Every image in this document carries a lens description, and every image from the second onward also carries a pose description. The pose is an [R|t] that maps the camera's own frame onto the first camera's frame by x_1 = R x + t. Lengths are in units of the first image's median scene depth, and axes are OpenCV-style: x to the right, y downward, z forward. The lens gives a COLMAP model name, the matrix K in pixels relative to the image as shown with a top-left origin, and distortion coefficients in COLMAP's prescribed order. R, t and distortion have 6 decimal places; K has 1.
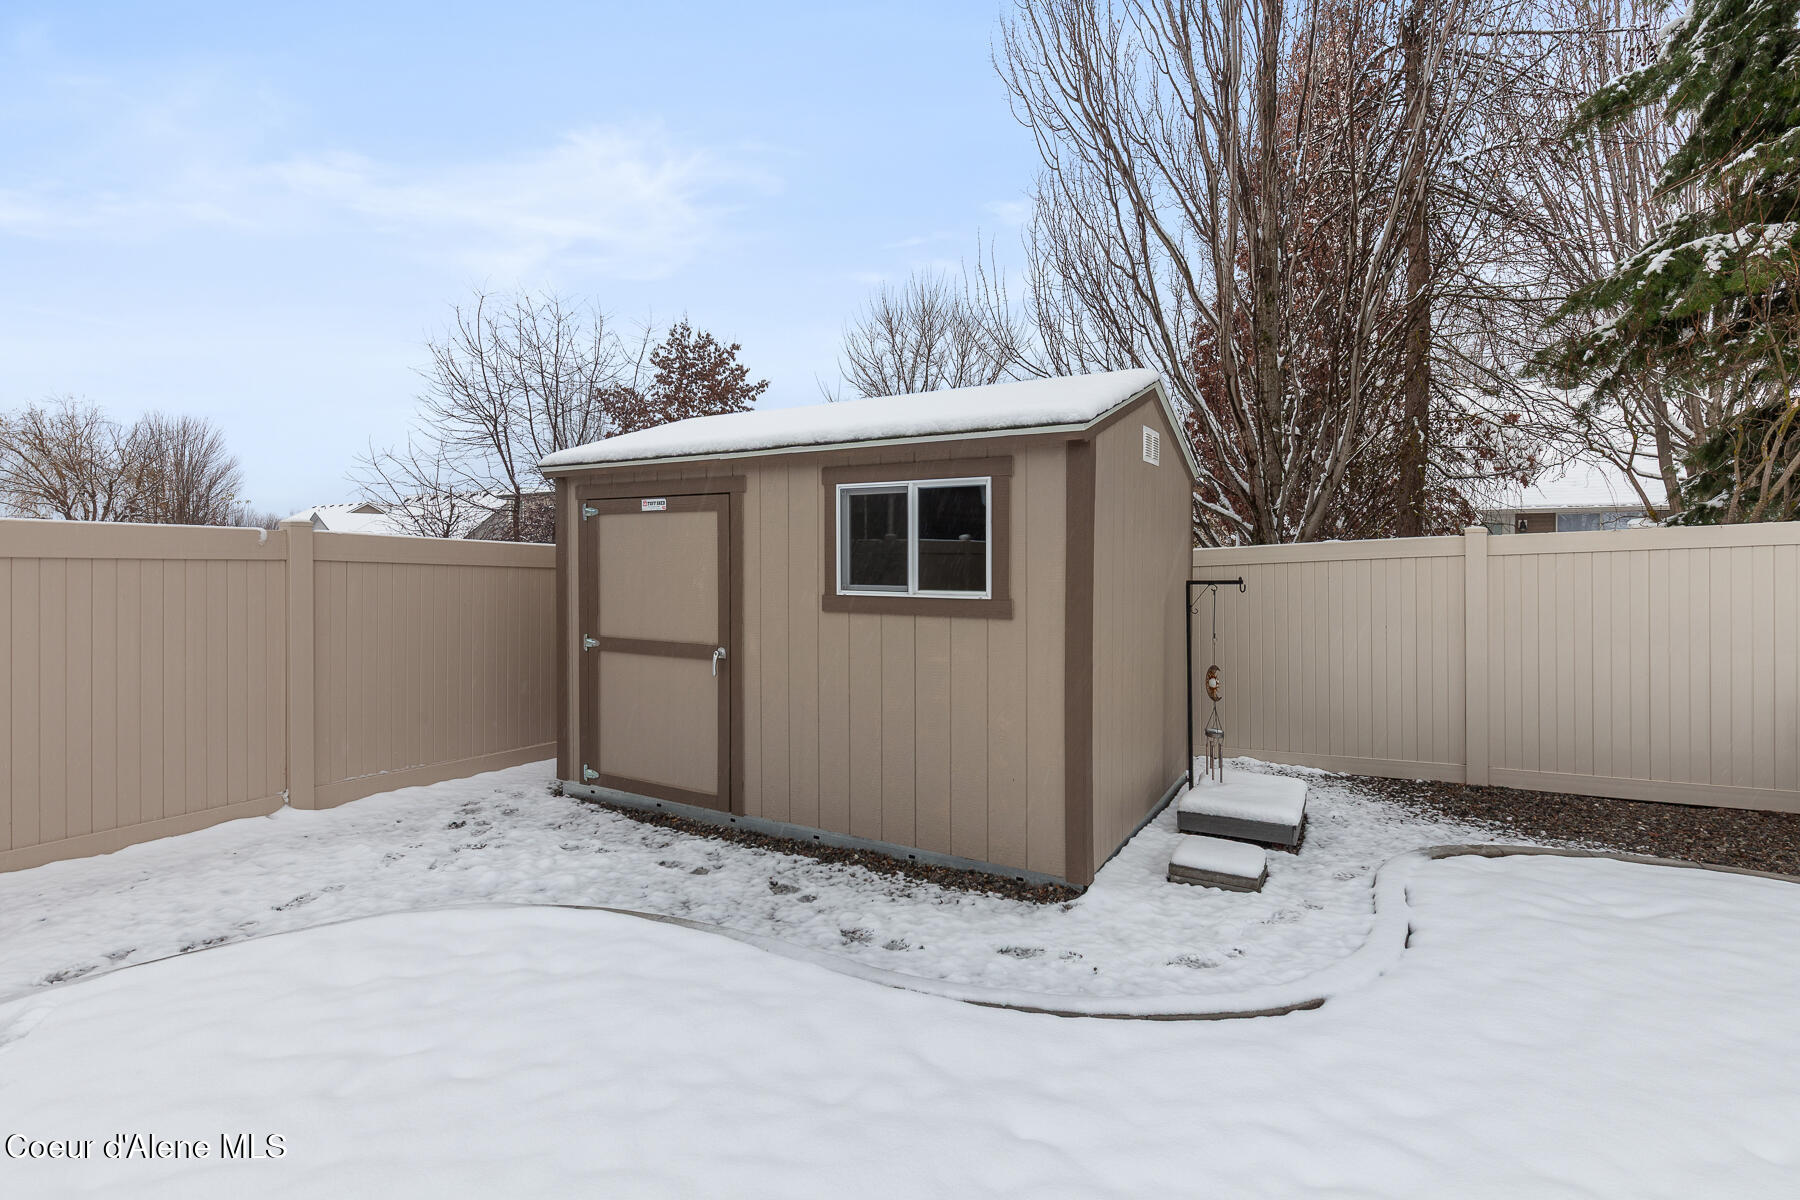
lens RADIAL K [[835.8, 0, 906.4], [0, 835.8, 570.7], [0, 0, 1]] dist [0.012127, 0.001757]
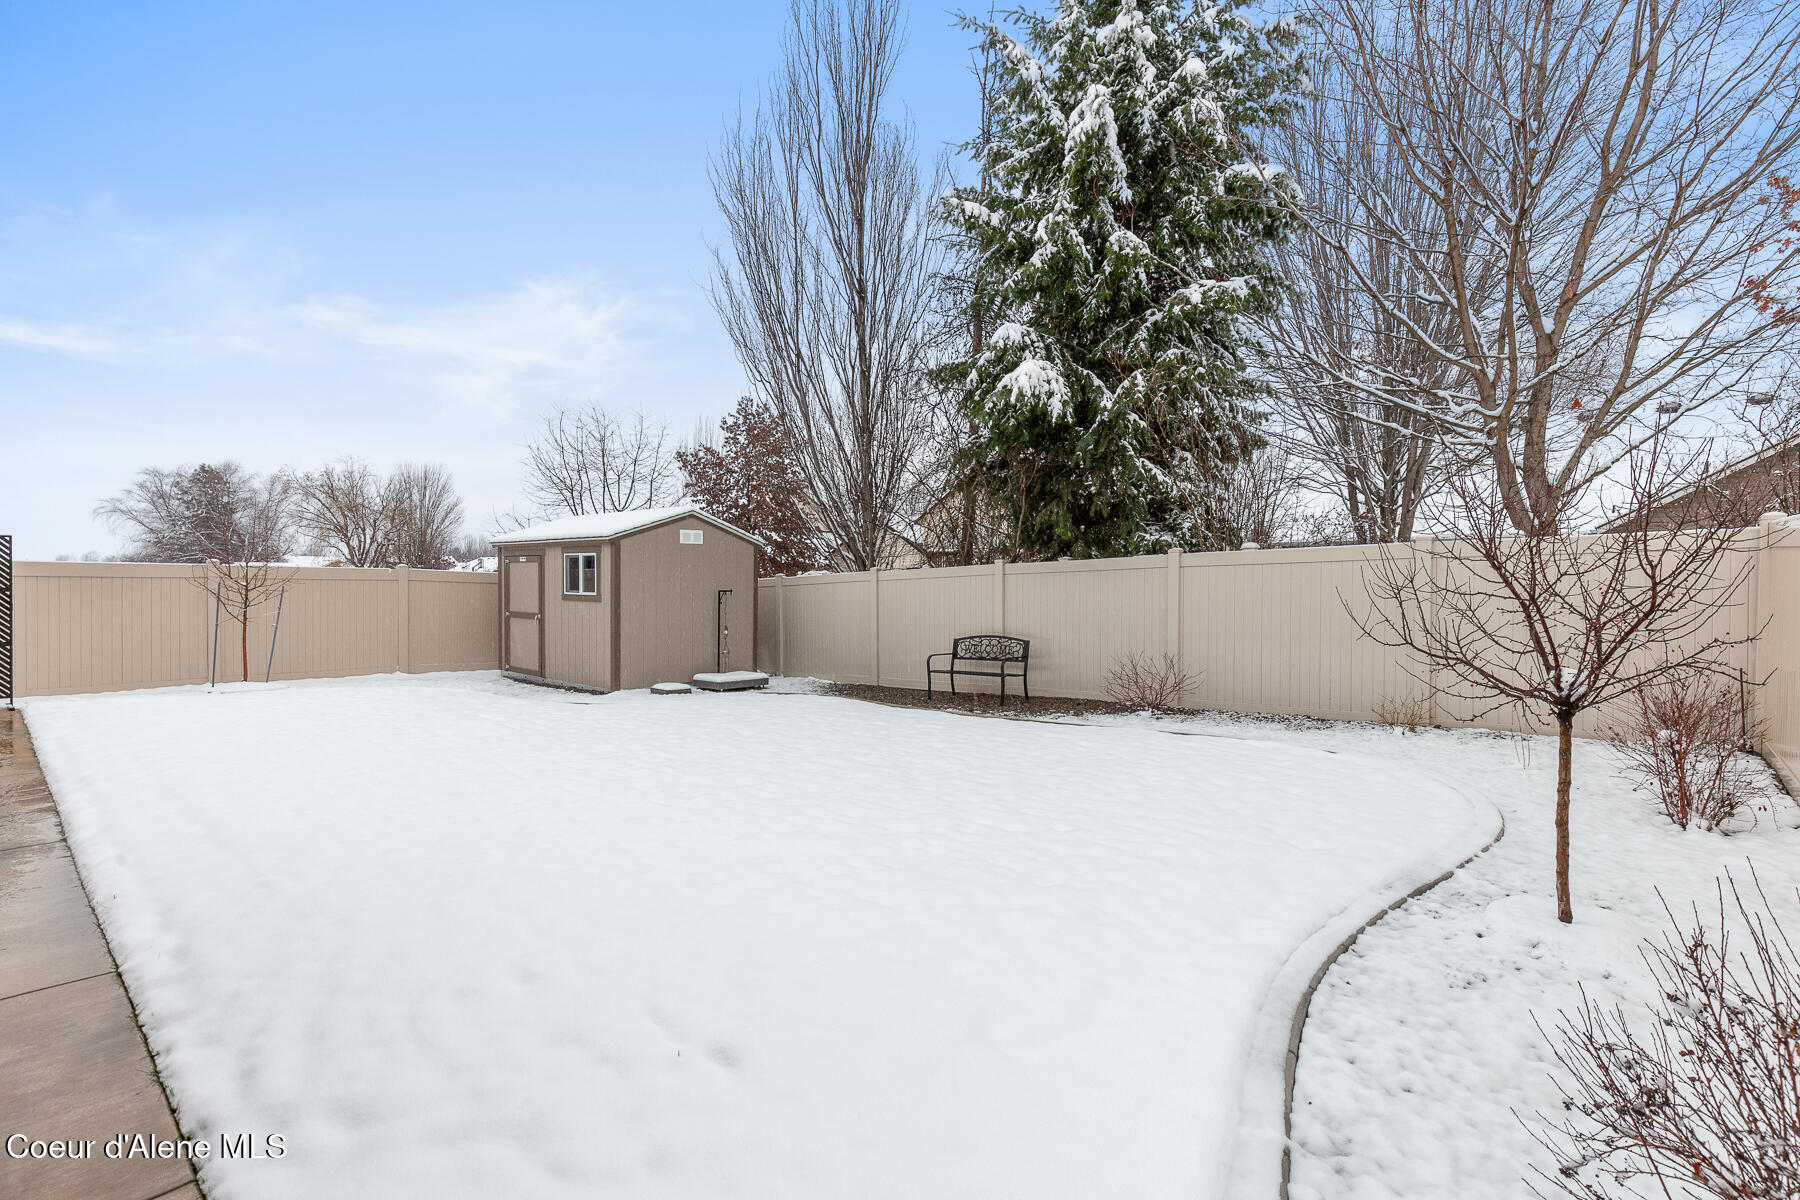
lens RADIAL K [[835.8, 0, 901.3], [0, 835.8, 589.6], [0, 0, 1]] dist [0.012127, 0.001757]
pose [[0.979650, 0.006392, -0.200610, 0.234531], [-0.006514, 0.999979, 0.000053, 0.001213], [0.200606, 0.001254, 0.979671, -0.222408]]
